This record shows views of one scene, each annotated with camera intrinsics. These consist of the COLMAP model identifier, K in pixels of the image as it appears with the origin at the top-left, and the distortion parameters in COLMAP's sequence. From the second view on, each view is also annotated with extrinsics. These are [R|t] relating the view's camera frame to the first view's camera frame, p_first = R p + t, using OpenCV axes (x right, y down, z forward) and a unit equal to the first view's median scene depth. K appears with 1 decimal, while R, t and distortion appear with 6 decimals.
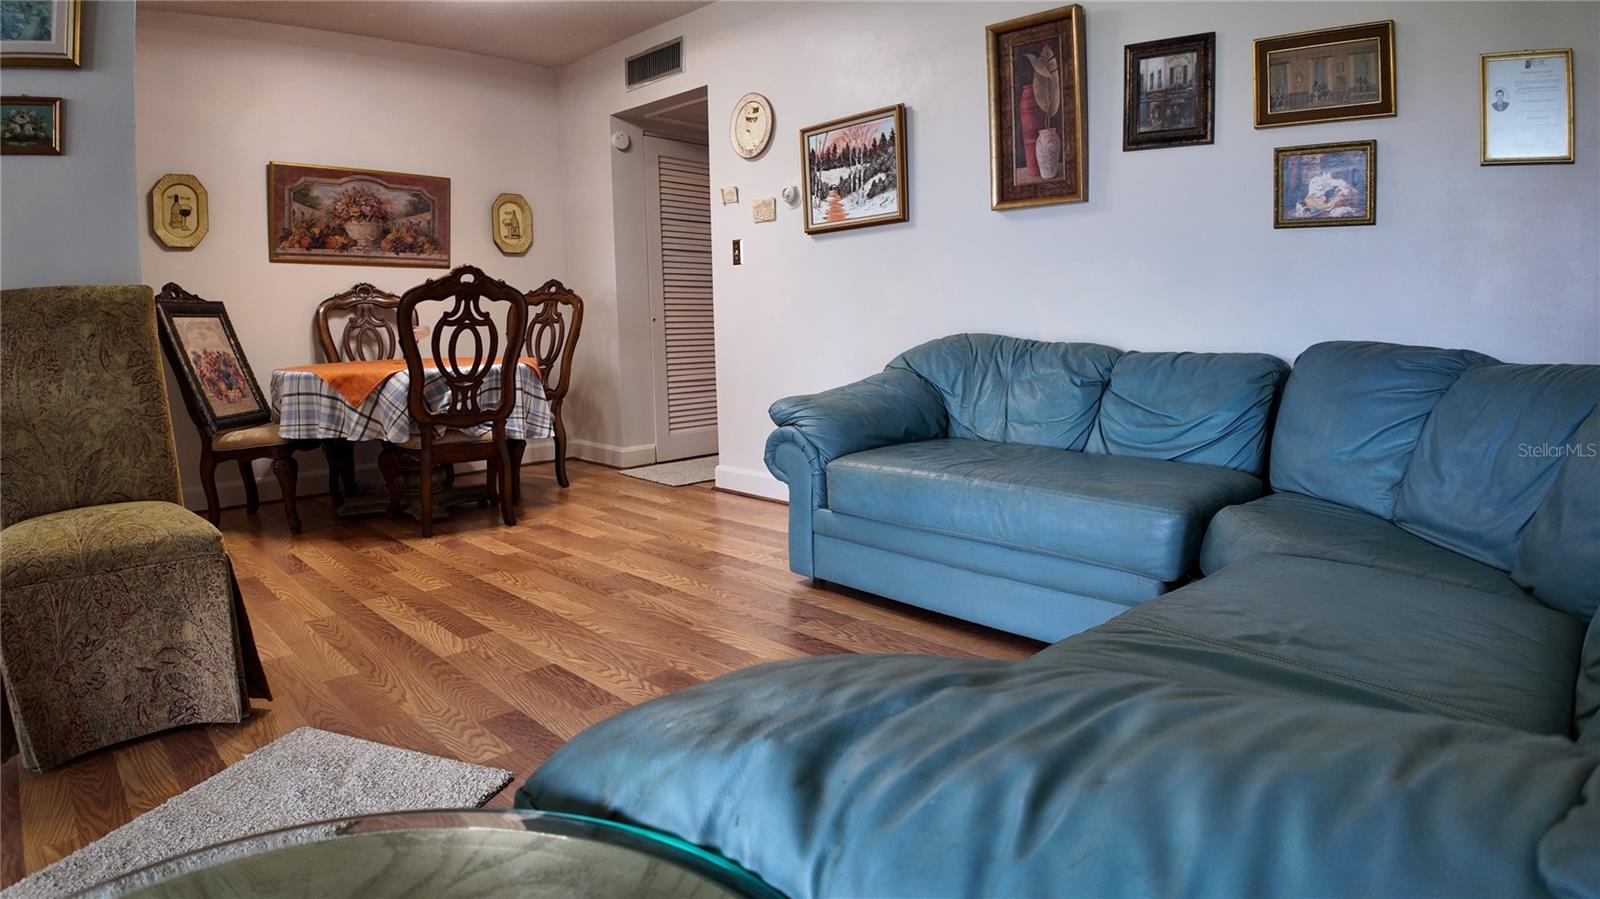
lens RADIAL K [[895.6, 0, 704.4], [0, 895.6, 450.6], [0, 0, 1]] dist [-0.072354, -0.050432]
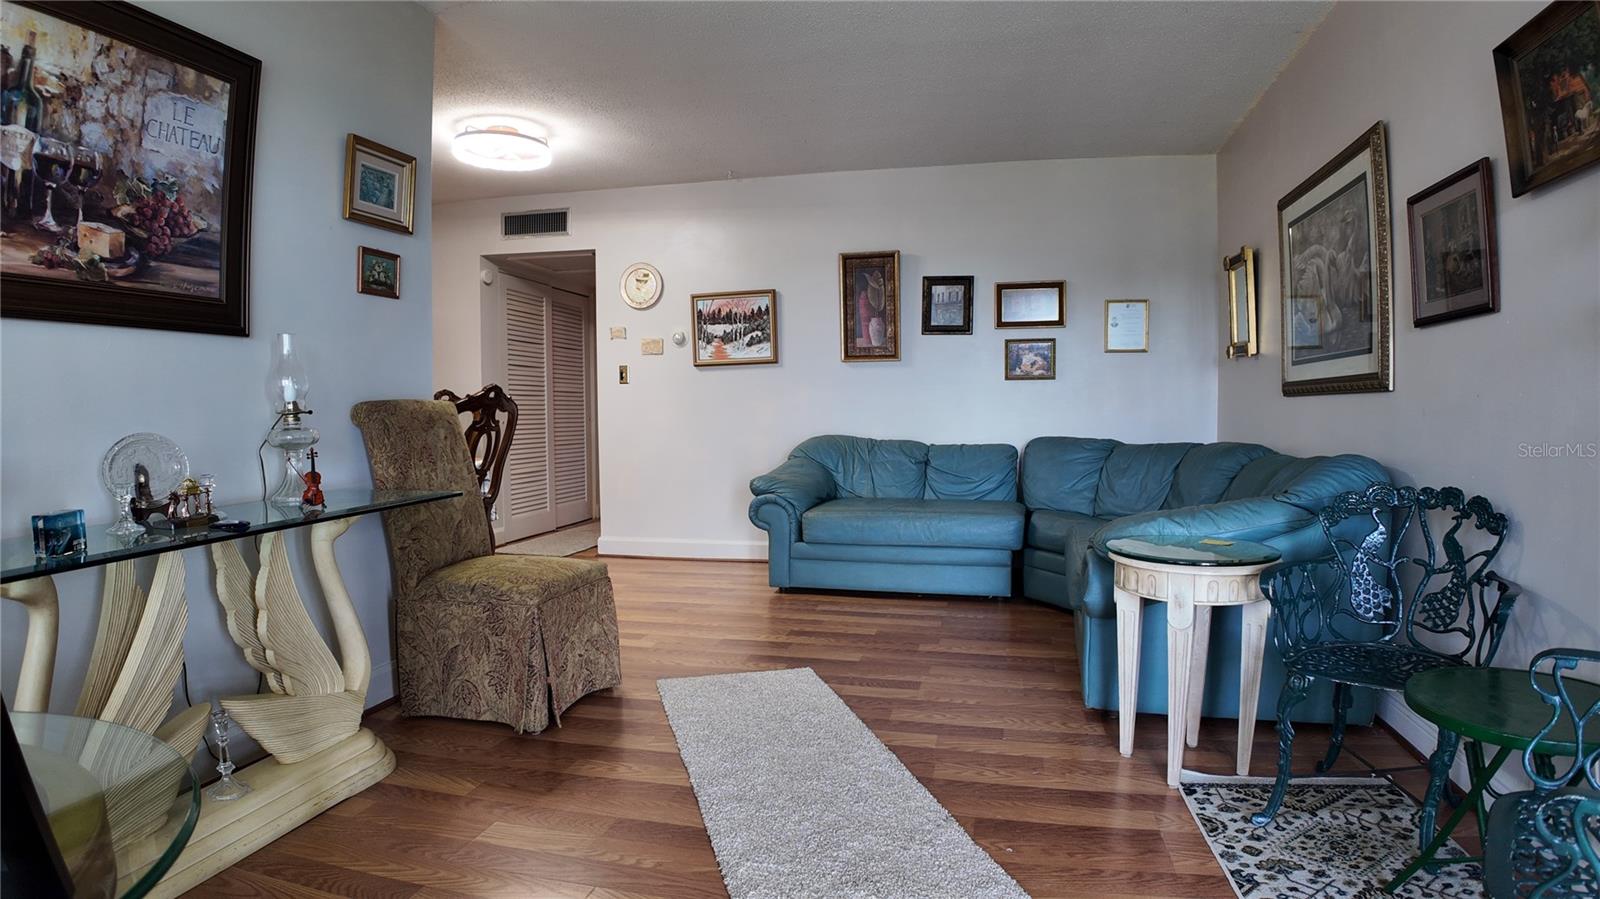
lens RADIAL K [[875.1, 0, 831.1], [0, 875.1, 428.5], [0, 0, 1]] dist [-0.111858, 0.001553]
pose [[0.809868, -0.001413, 0.586610, -0.659108], [0.079039, 0.991141, -0.106734, 0.027583], [-0.581262, 0.132805, 0.802805, -0.296246]]
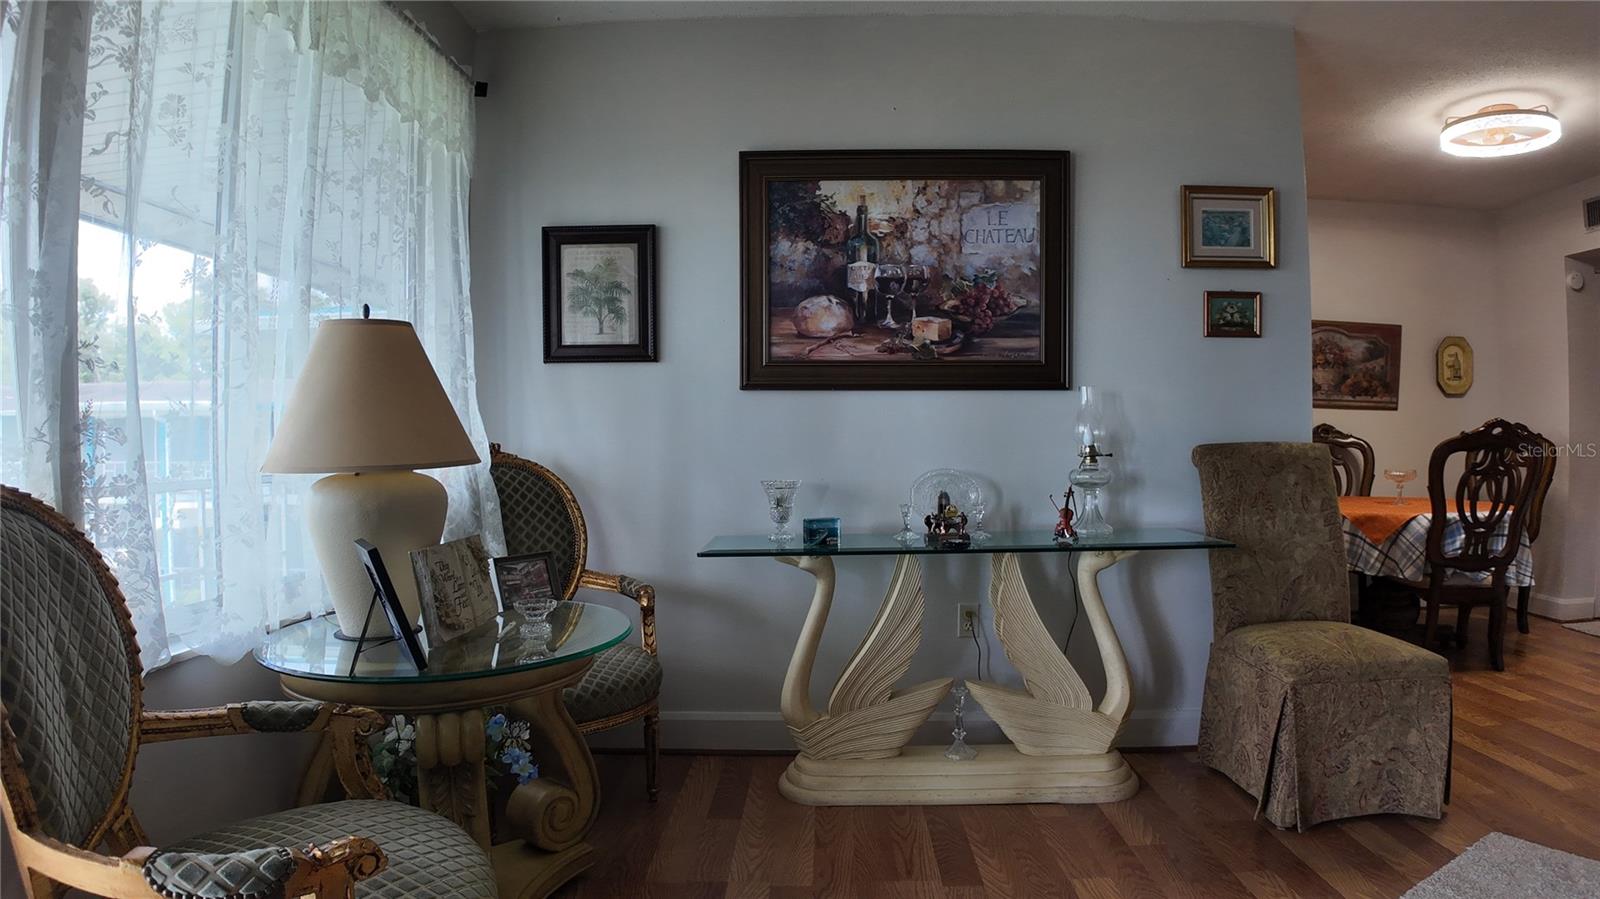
lens RADIAL K [[843.3, 0, 754.3], [0, 843.3, 469.4], [0, 0, 1]] dist [-0.104071, -0.000265]
pose [[0.723098, 0.037833, -0.689709, -0.312197], [-0.109561, 0.992141, -0.060443, 0.001742], [0.682001, 0.119271, 0.721560, -0.263756]]
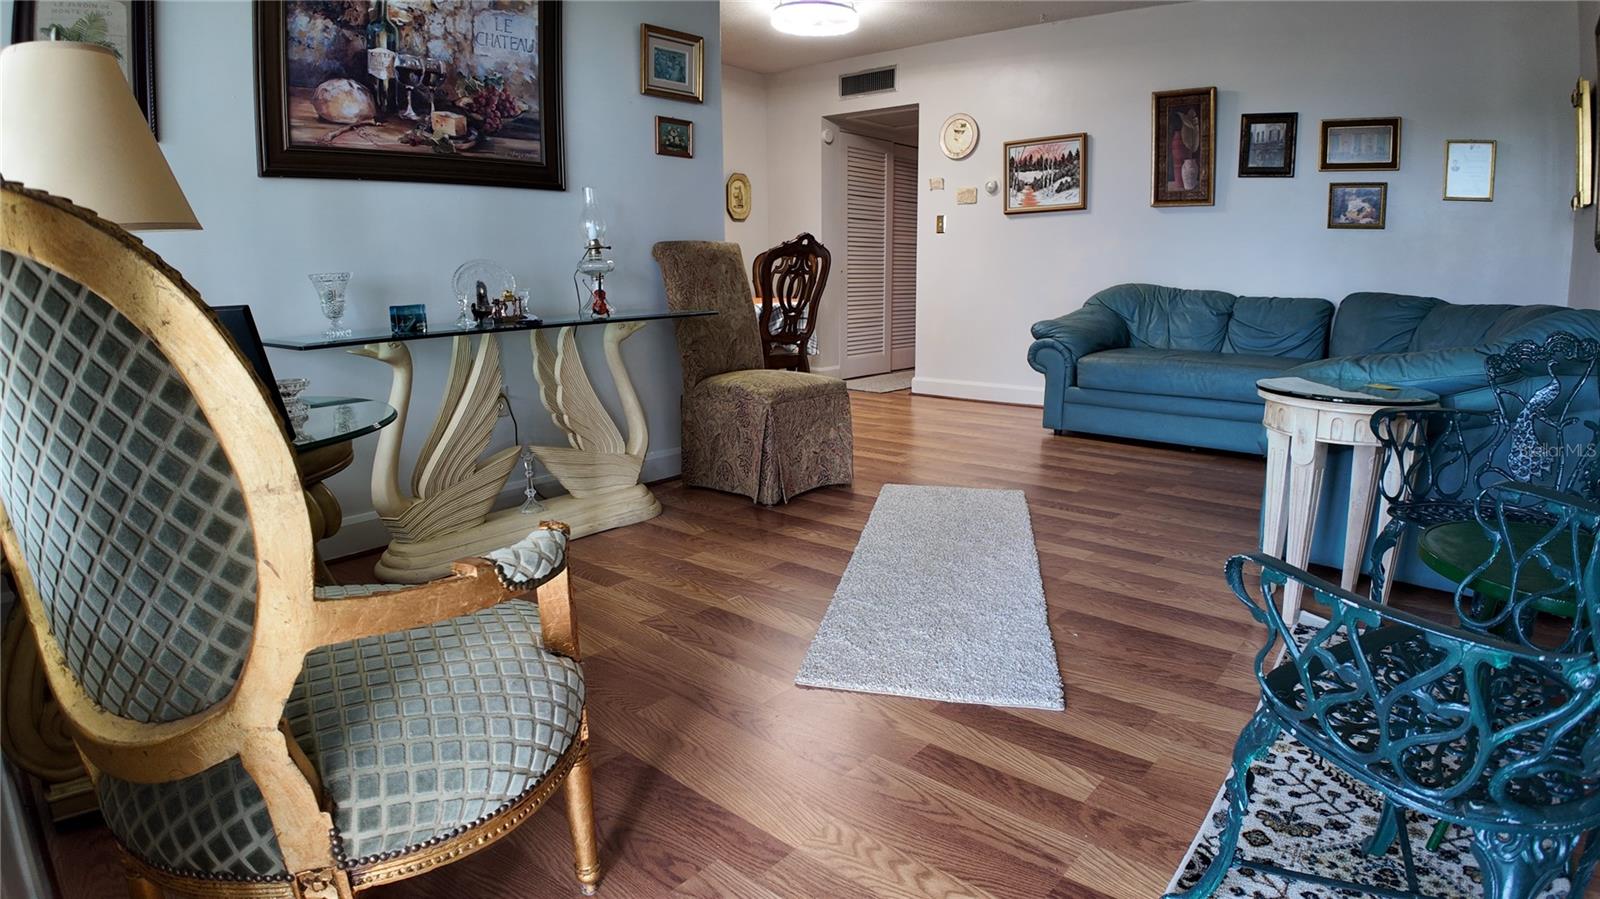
lens RADIAL K [[855.6, 0, 771.6], [0, 855.6, 441.7], [0, 0, 1]] dist [-0.055581, -0.079851]
pose [[0.994441, -0.010008, 0.104819, -0.521382], [0.004887, 0.998787, 0.048997, 0.075925], [-0.105182, -0.048212, 0.993284, -0.455513]]
